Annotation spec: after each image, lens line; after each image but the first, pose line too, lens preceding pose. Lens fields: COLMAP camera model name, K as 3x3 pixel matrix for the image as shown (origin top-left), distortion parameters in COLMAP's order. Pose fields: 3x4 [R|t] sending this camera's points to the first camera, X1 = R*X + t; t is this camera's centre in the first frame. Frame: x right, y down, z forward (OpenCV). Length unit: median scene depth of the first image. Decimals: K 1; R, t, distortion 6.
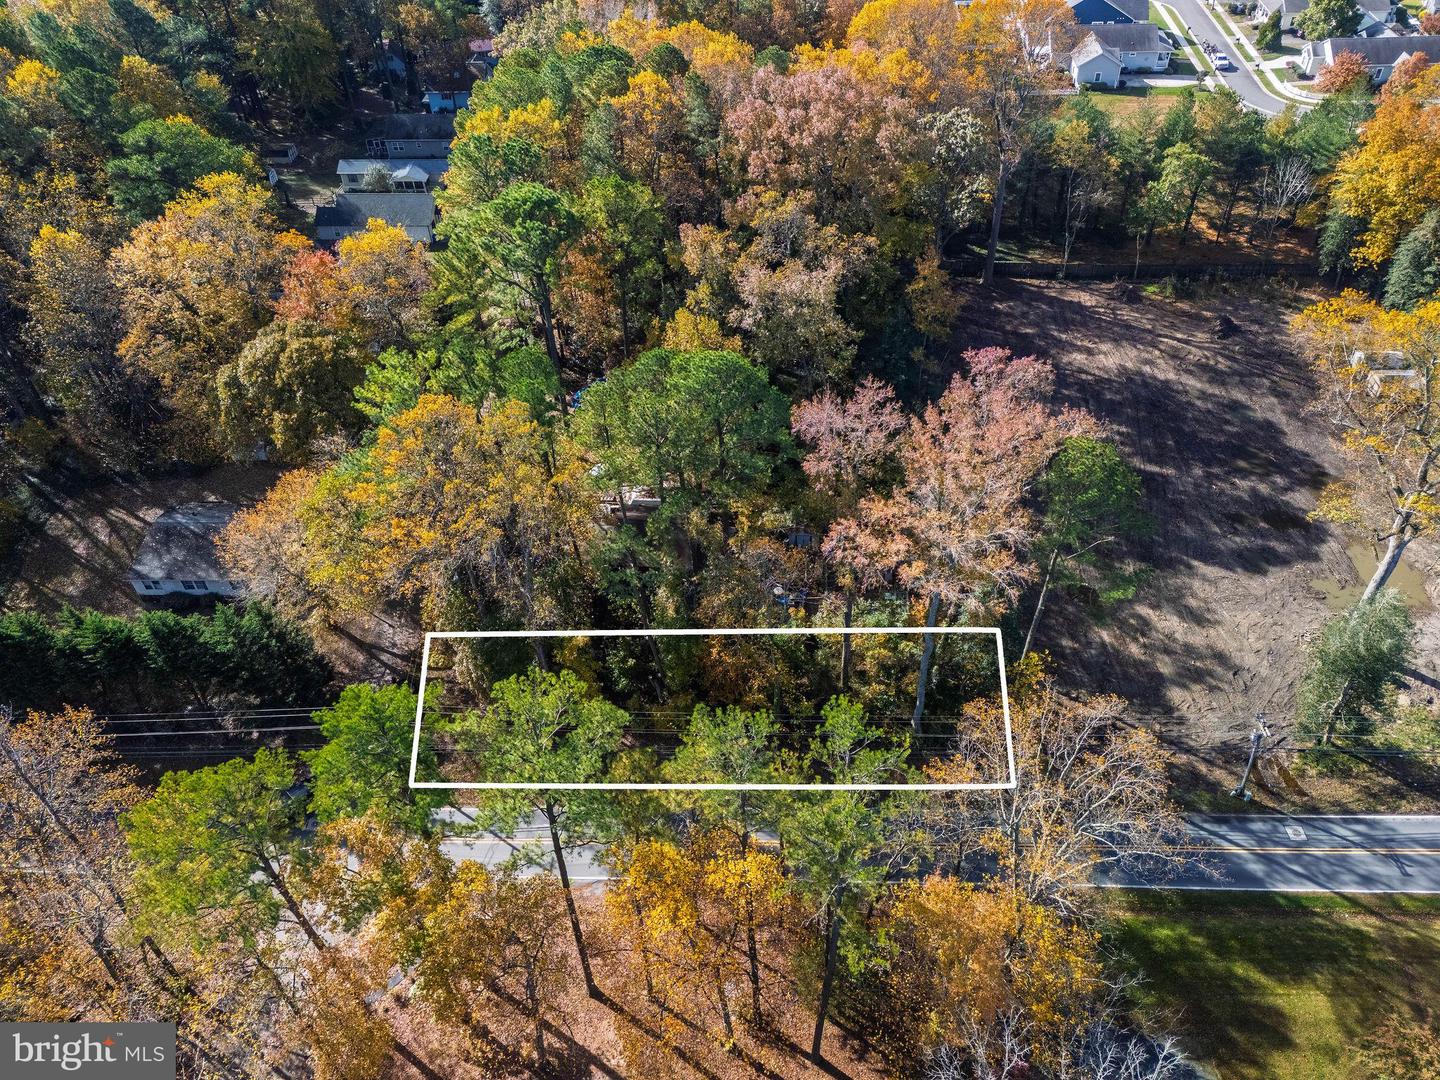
lens RADIAL K [[1104.5, 0, 728.8], [0, 1104.5, 535.5], [0, 0, 1]] dist [0.106187, -0.125236]
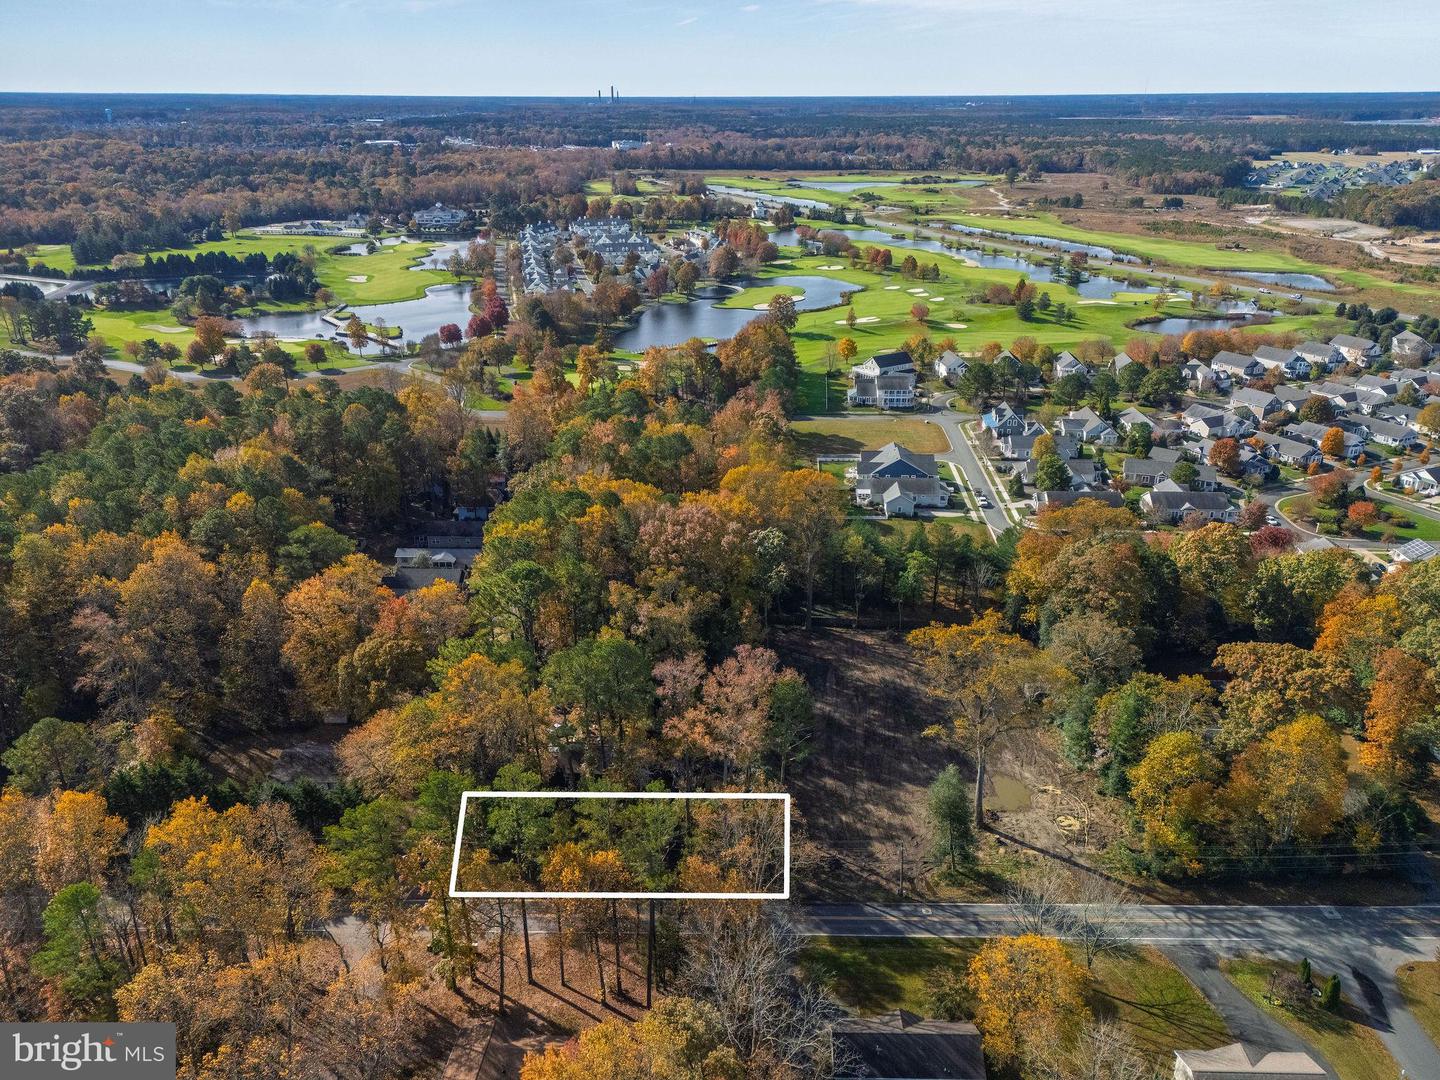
lens RADIAL K [[1104.5, 0, 728.8], [0, 1104.5, 535.5], [0, 0, 1]] dist [0.106187, -0.125236]
pose [[0.999346, 0.023840, 0.027188, 0.092772], [-0.013285, 0.941371, -0.337111, 0.233807], [-0.033631, 0.336530, 0.941072, -0.677575]]
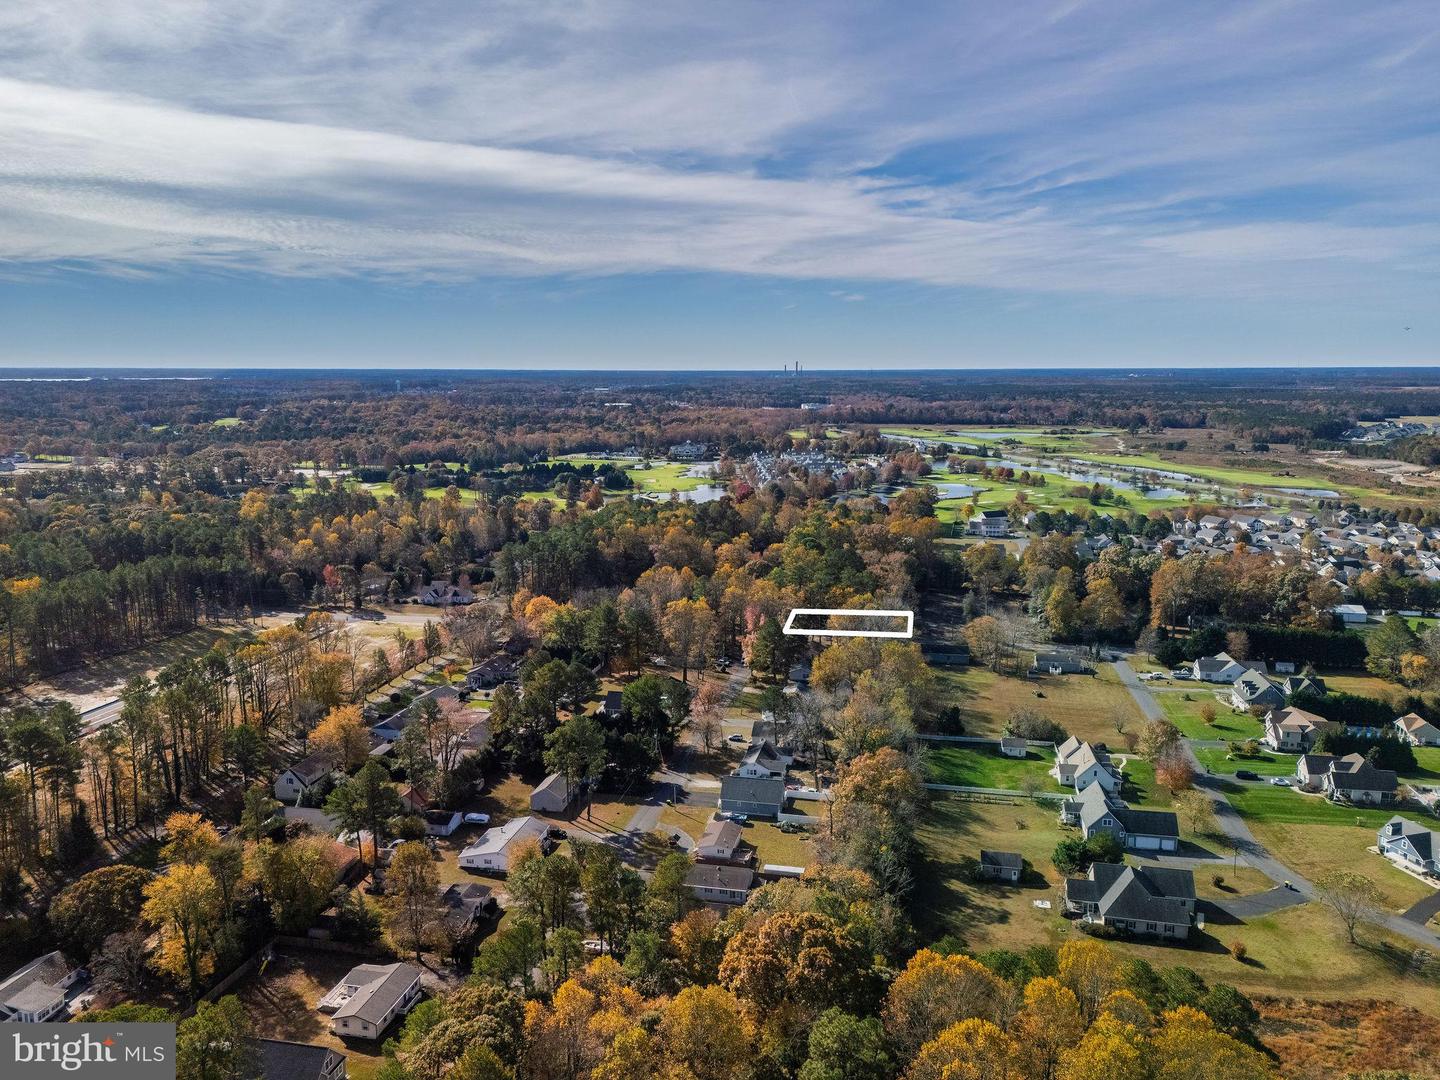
lens RADIAL K [[1104.5, 0, 728.8], [0, 1104.5, 535.5], [0, 0, 1]] dist [0.106187, -0.125236]
pose [[0.990186, 0.051758, -0.129818, 0.075036], [-0.113345, 0.840826, -0.529305, 1.948734], [0.081758, 0.538825, 0.838441, -2.623618]]
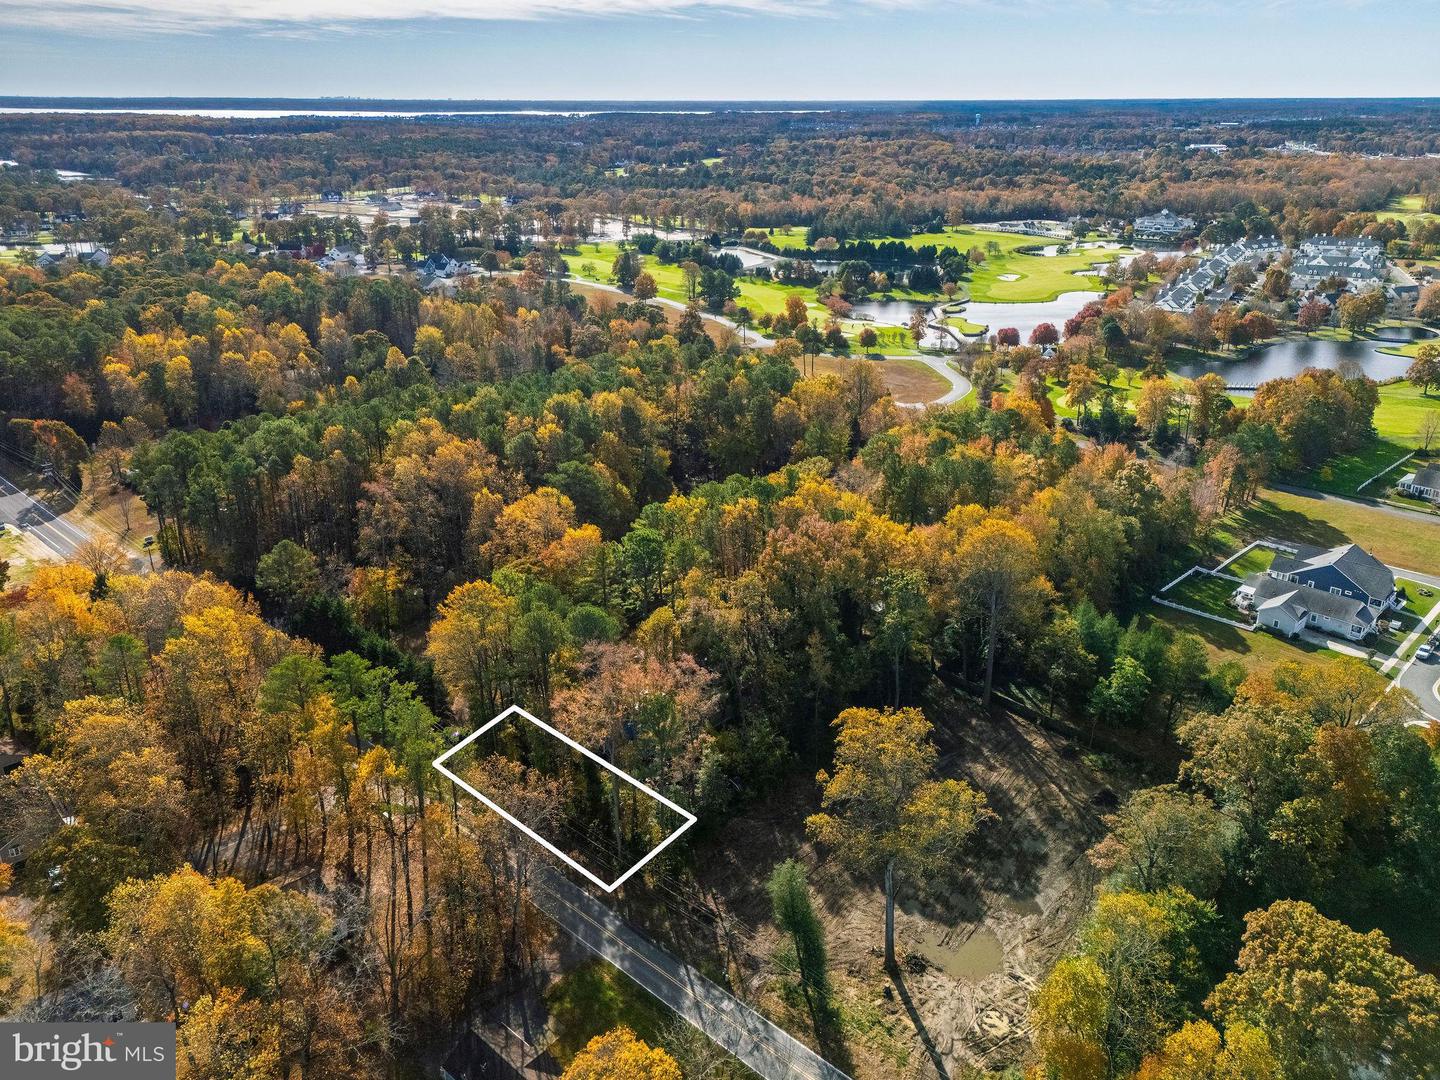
lens RADIAL K [[1099.0, 0, 677.9], [0, 1099.0, 538.4], [0, 0, 1]] dist [0.102145, -0.127801]
pose [[0.737949, 0.280245, -0.613916, 0.943895], [-0.464488, 0.870859, -0.160795, -0.018882], [0.489573, 0.403815, 0.772821, -0.392280]]
